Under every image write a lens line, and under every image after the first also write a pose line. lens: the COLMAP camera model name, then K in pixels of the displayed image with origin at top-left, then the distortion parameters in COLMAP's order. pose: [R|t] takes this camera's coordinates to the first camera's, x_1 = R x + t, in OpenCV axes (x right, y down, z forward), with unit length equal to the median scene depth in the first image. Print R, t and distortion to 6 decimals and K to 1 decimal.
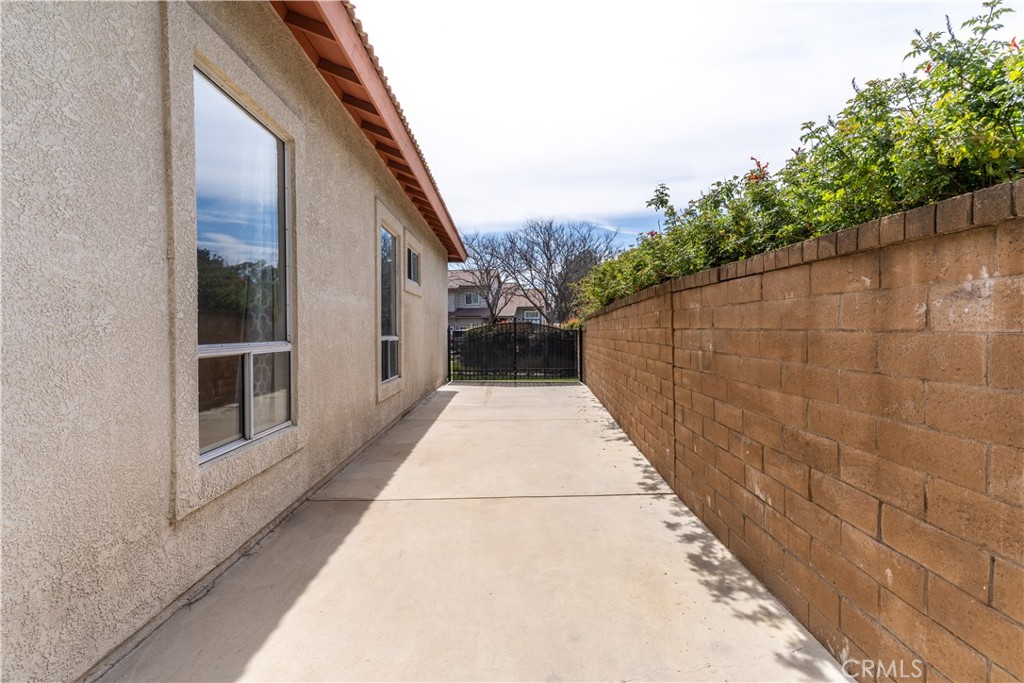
lens RADIAL K [[490.0, 0, 512.0], [0, 490.0, 341.5], [0, 0, 1]] dist [0.000376, -0.000012]
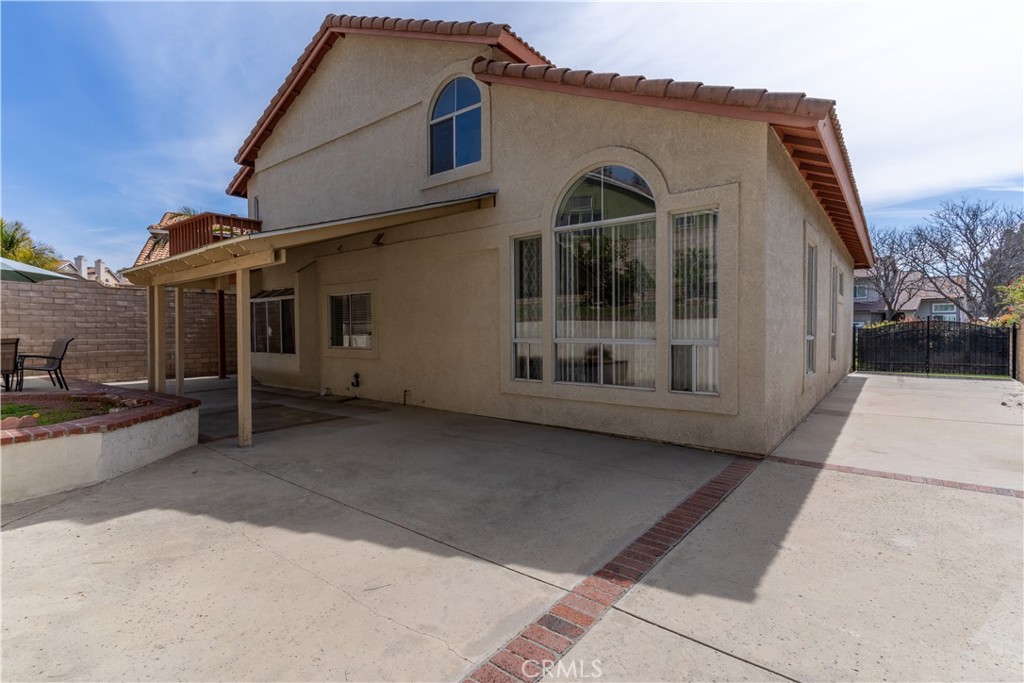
lens RADIAL K [[490.0, 0, 512.0], [0, 490.0, 341.5], [0, 0, 1]] dist [0.000376, -0.000012]
pose [[0.779616, 0.018163, -0.625995, -0.022568], [-0.012123, 0.999830, 0.013911, 0.002516], [0.626141, -0.003256, 0.779703, -0.293018]]
